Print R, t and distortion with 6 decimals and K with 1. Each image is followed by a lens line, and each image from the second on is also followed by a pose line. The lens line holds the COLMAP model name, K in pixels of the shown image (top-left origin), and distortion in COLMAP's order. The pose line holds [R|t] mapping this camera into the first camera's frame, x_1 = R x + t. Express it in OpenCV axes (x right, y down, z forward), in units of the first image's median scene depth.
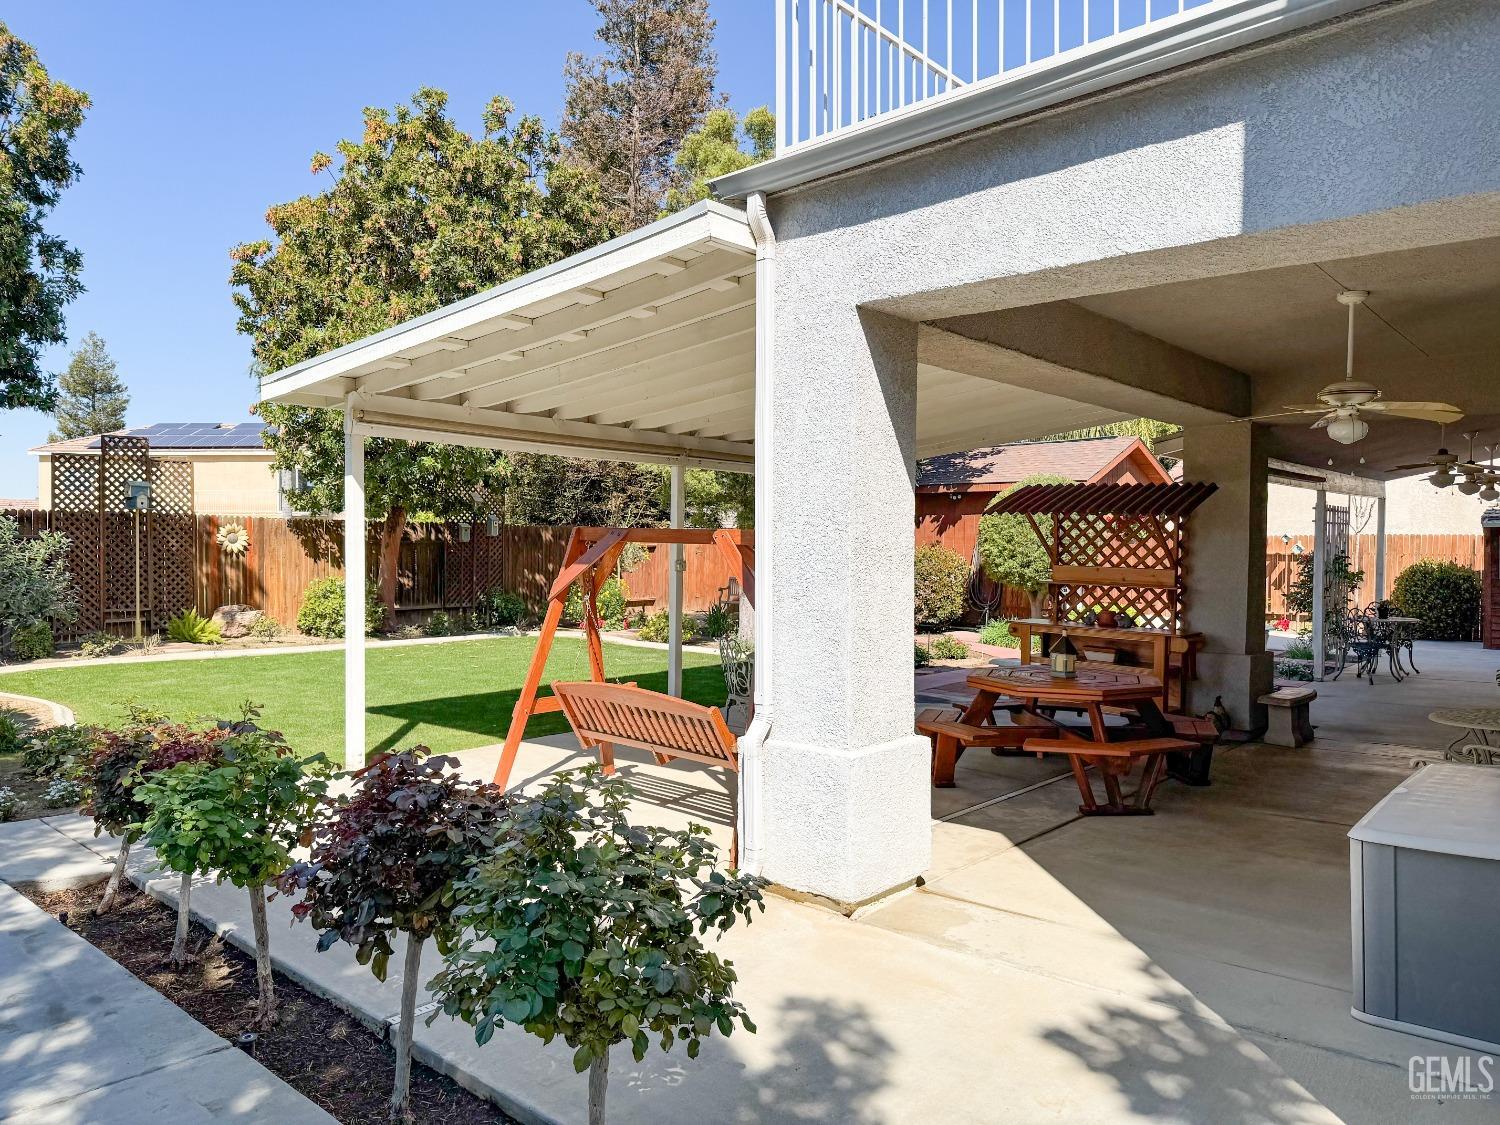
lens RADIAL K [[1039.4, 0, 750.0], [0, 1039.4, 562.5], [0, 0, 1]] dist [0.072984, -0.083393]
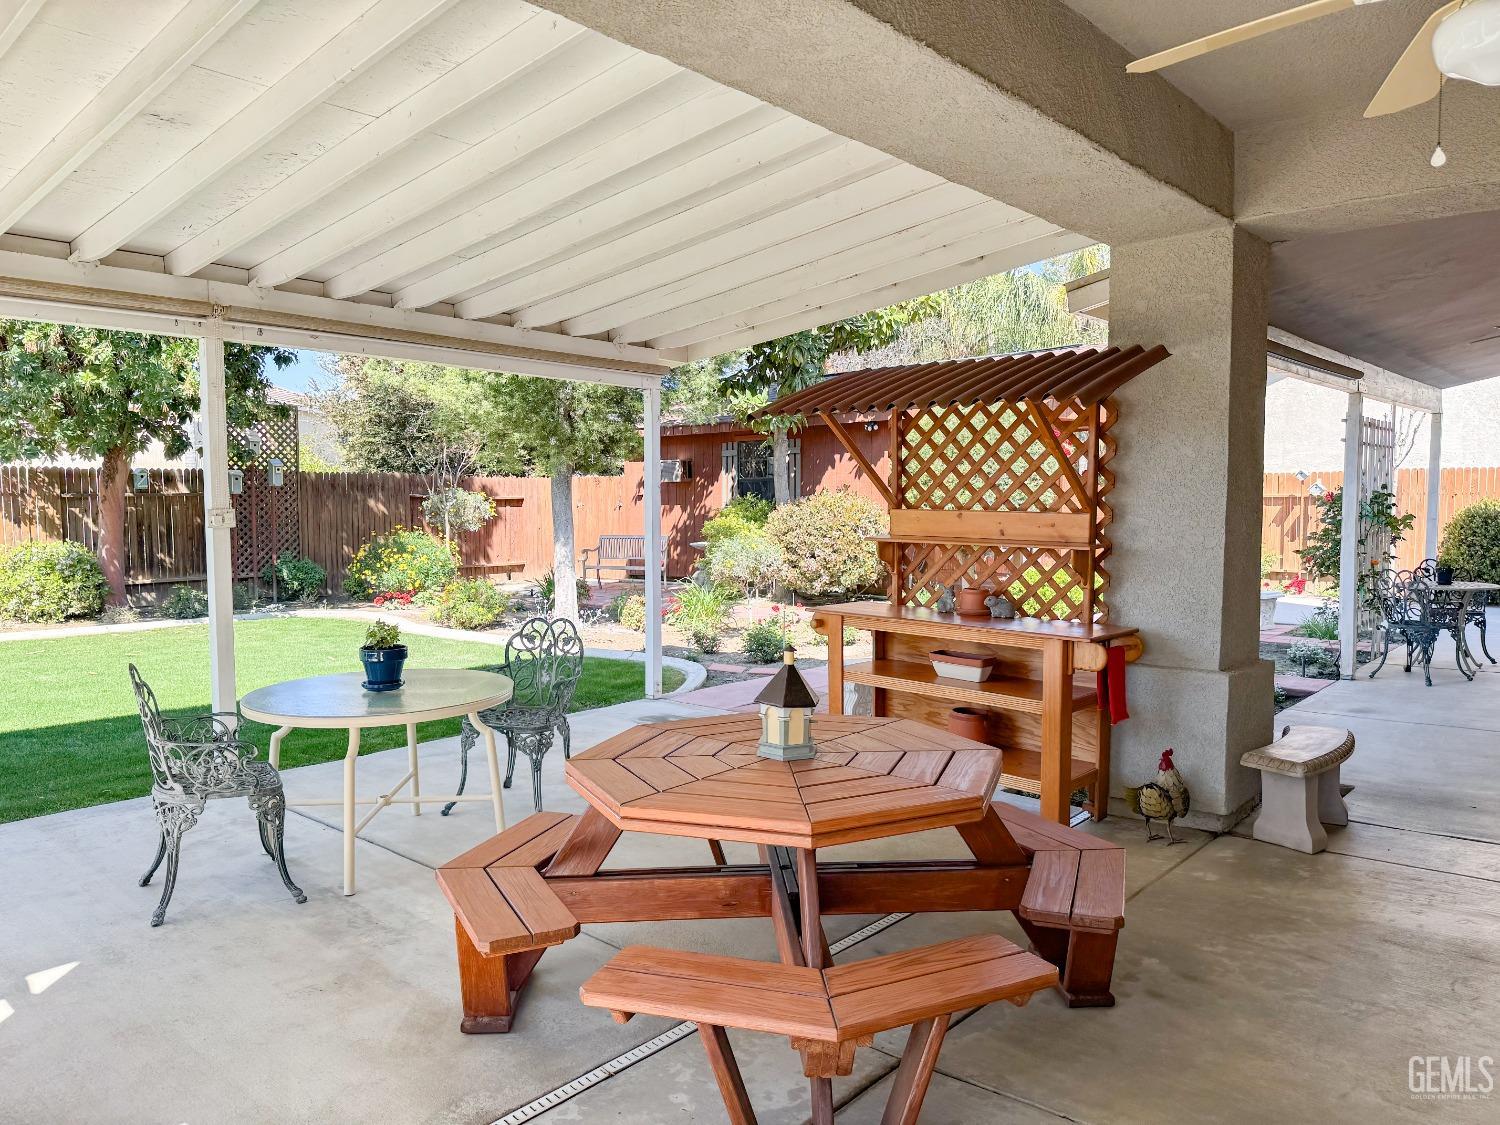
lens RADIAL K [[1008.1, 0, 750.0], [0, 1008.1, 562.5], [0, 0, 1]] dist [0.073111, -0.079192]
pose [[0.999613, -0.012372, -0.024902, 0.227510], [0.013407, 0.999035, 0.041827, 0.007560], [0.024360, -0.042145, 0.998814, 0.443314]]
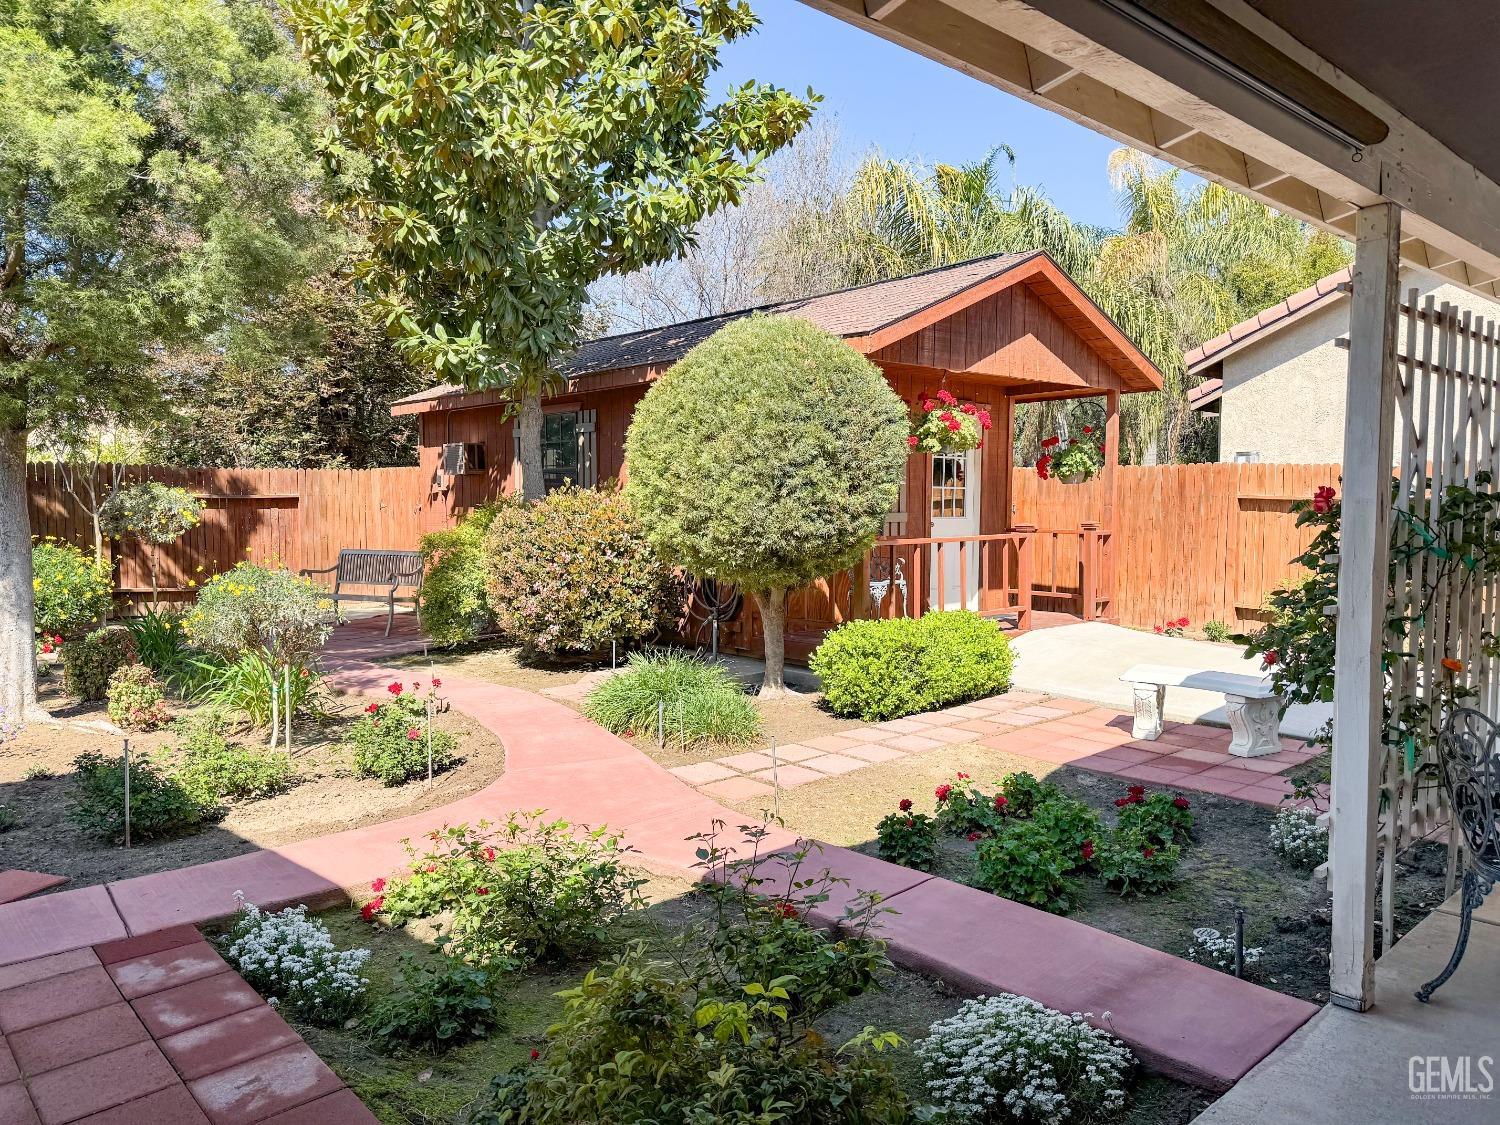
lens RADIAL K [[1039.4, 0, 750.0], [0, 1039.4, 562.5], [0, 0, 1]] dist [0.072984, -0.083393]
pose [[0.994077, -0.000528, -0.108677, 0.558576], [0.004581, 0.999303, 0.037050, 0.000990], [0.108581, -0.037328, 0.993386, 0.971819]]
